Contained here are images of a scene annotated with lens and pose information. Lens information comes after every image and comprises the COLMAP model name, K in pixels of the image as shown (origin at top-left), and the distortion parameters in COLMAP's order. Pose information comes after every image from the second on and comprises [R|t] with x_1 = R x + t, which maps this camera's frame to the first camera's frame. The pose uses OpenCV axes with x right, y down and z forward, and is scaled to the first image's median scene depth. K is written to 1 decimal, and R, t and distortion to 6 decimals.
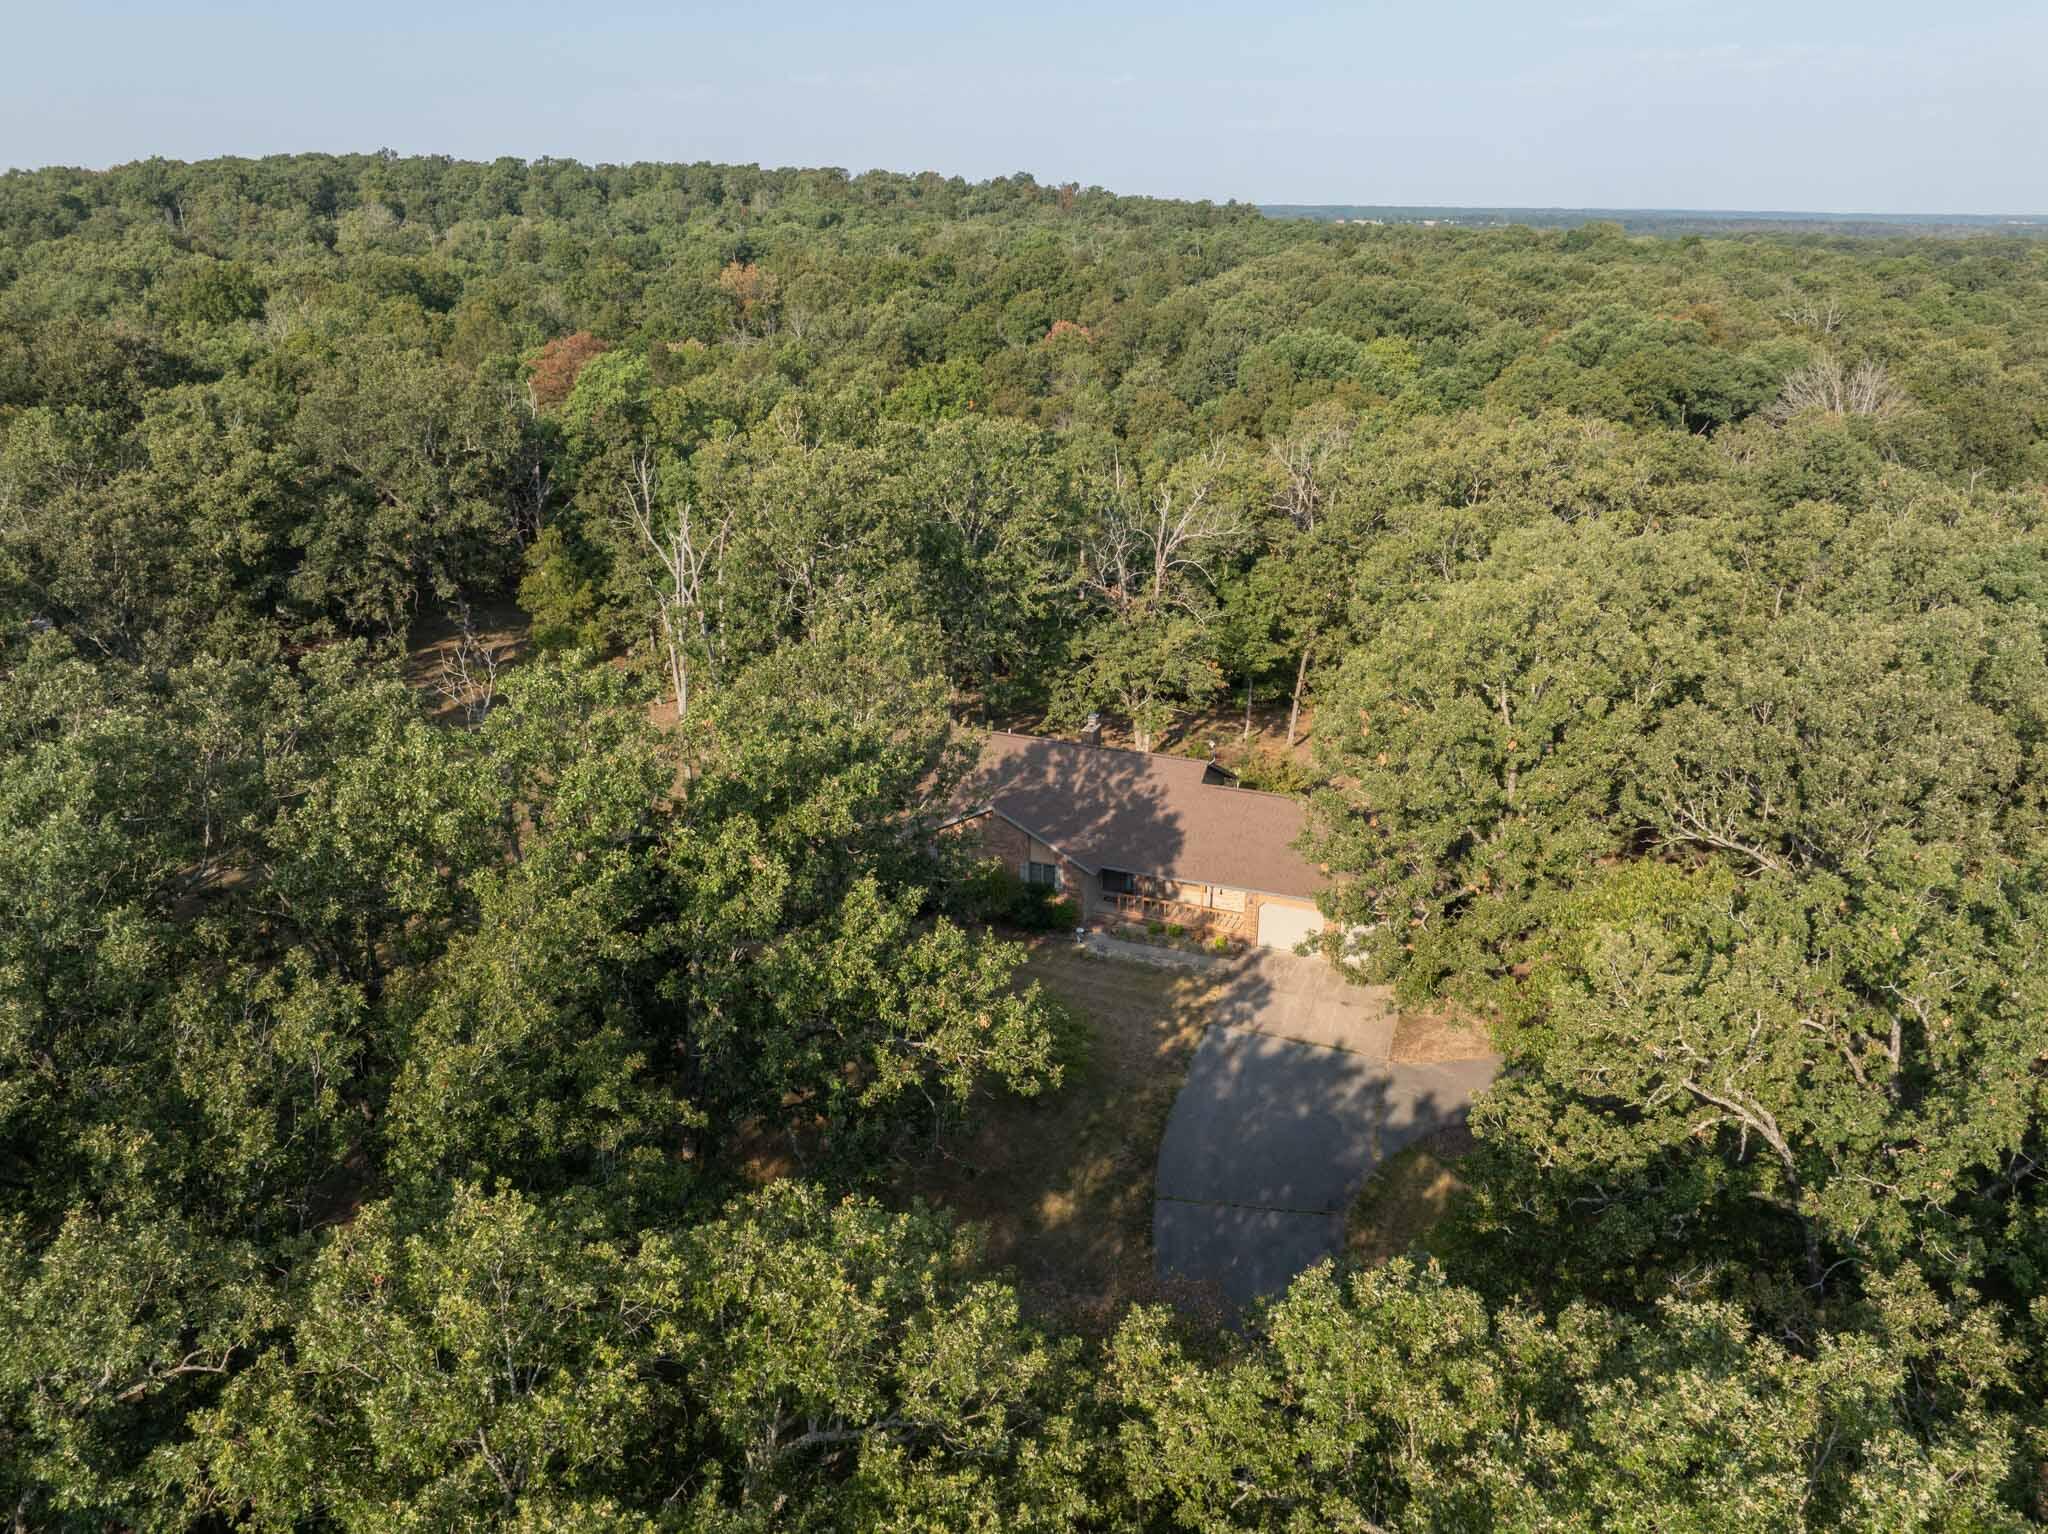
lens RADIAL K [[1444.3, 0, 1017.6], [0, 1444.3, 765.1], [0, 0, 1]] dist [-0.028923, 0.001024]
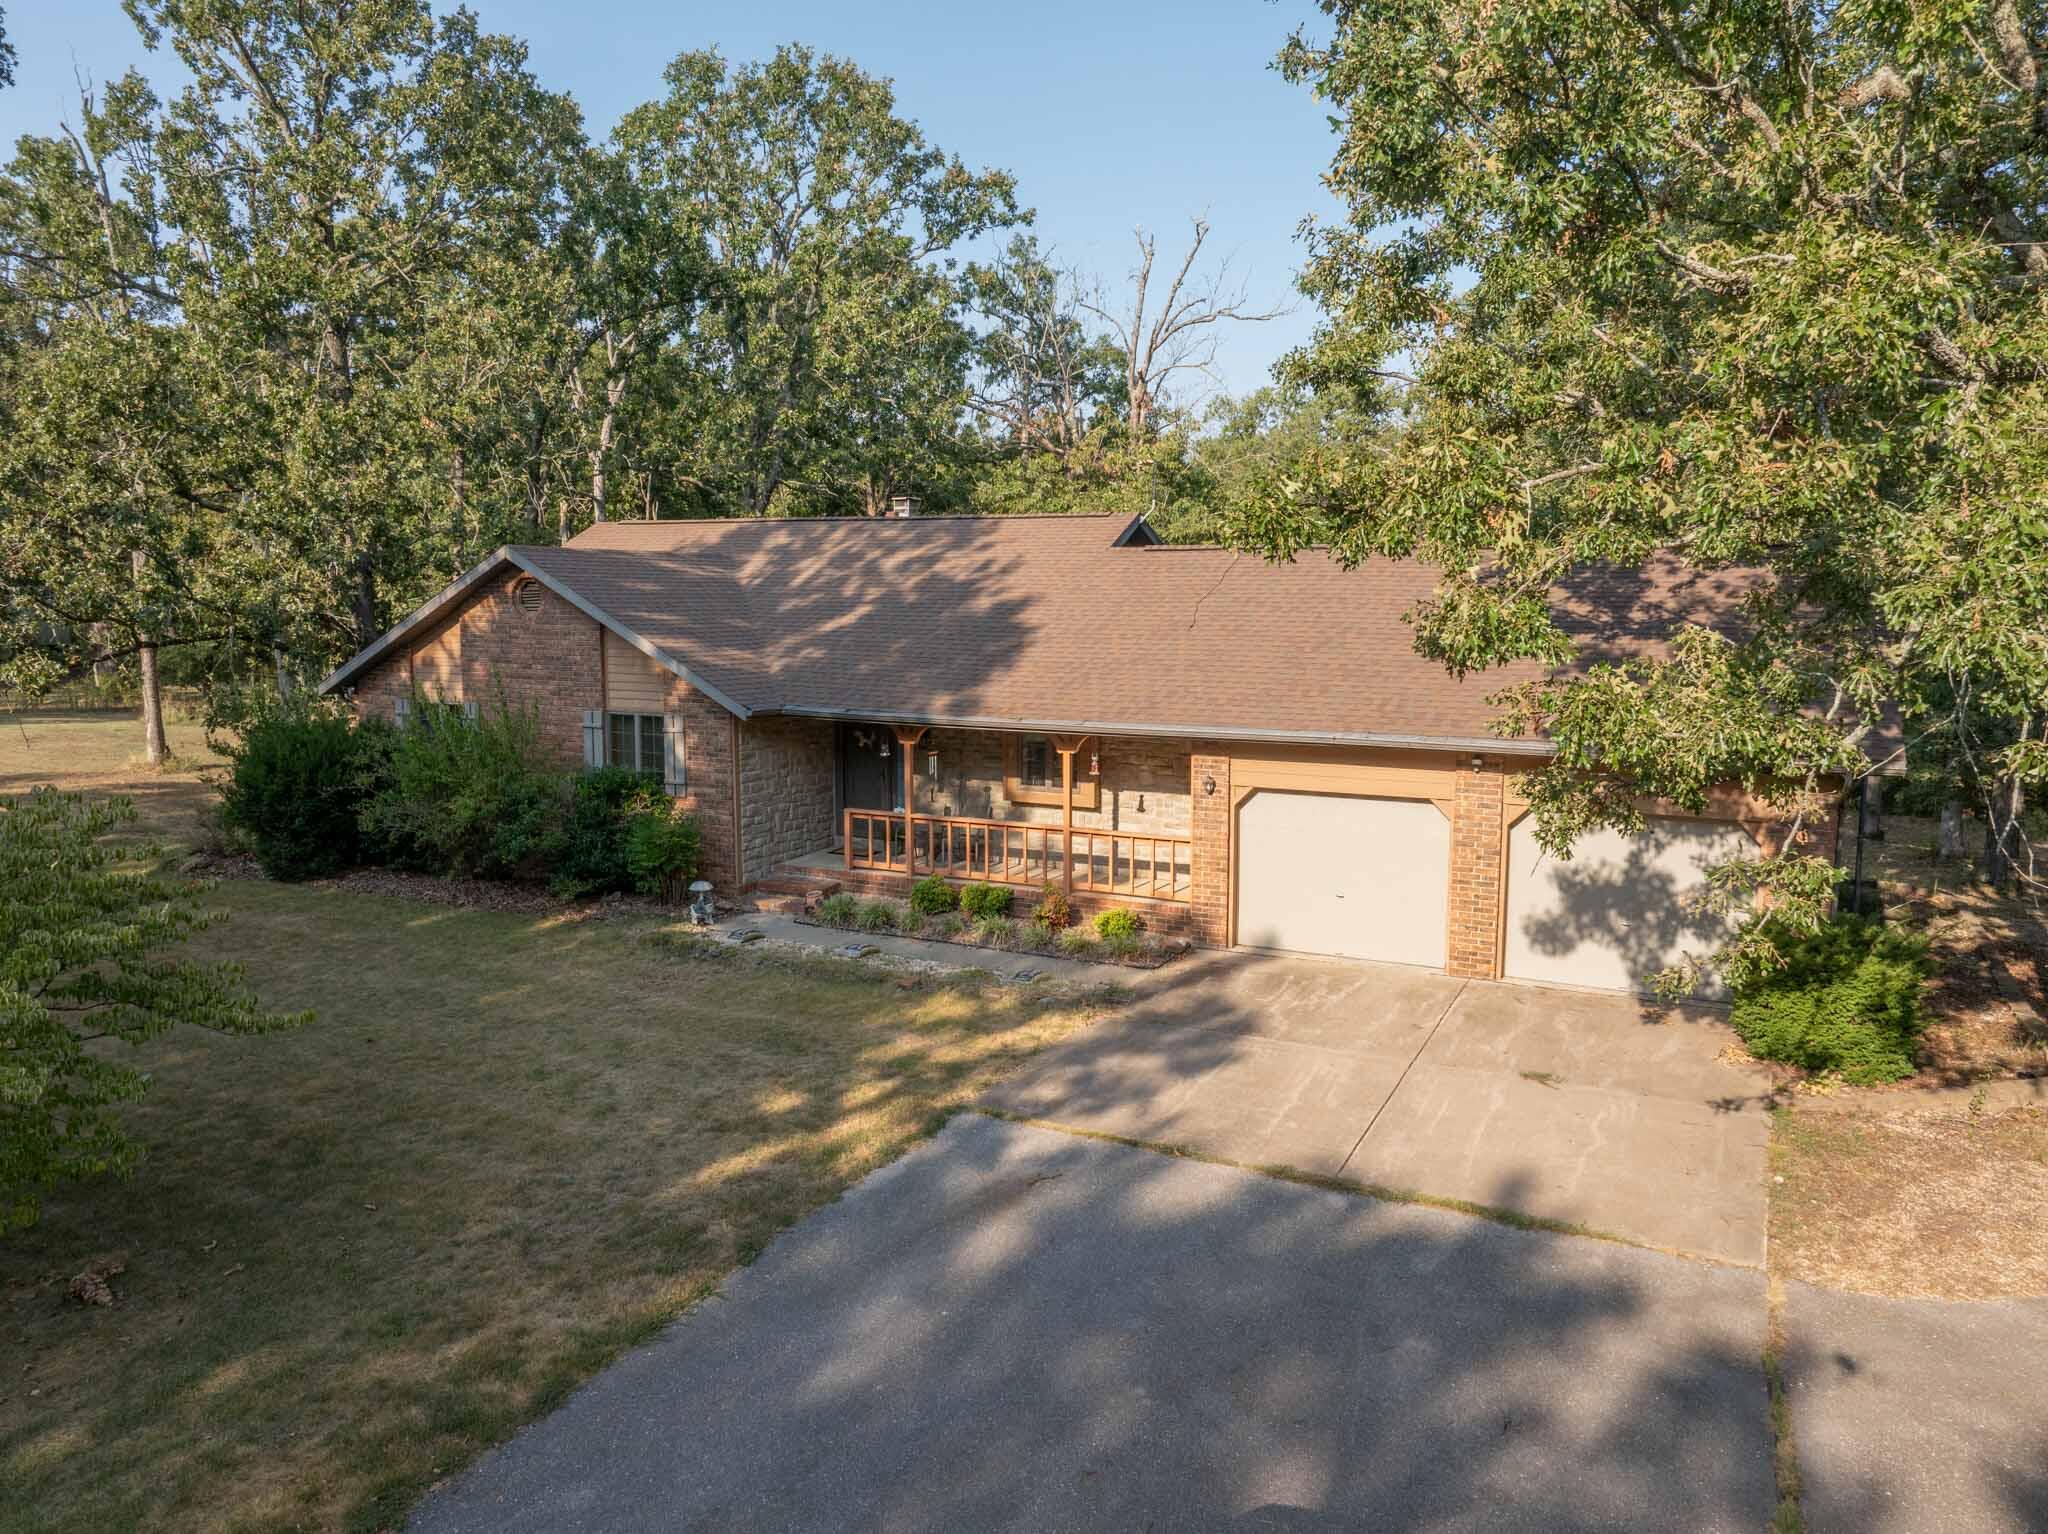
lens RADIAL K [[1444.3, 0, 1035.9], [0, 1444.3, 767.9], [0, 0, 1]] dist [-0.028923, 0.001024]
pose [[0.994218, 0.016136, -0.106163, 0.161195], [-0.042357, 0.967416, -0.249625, 0.174929], [0.098676, 0.252678, 0.962505, 0.711984]]
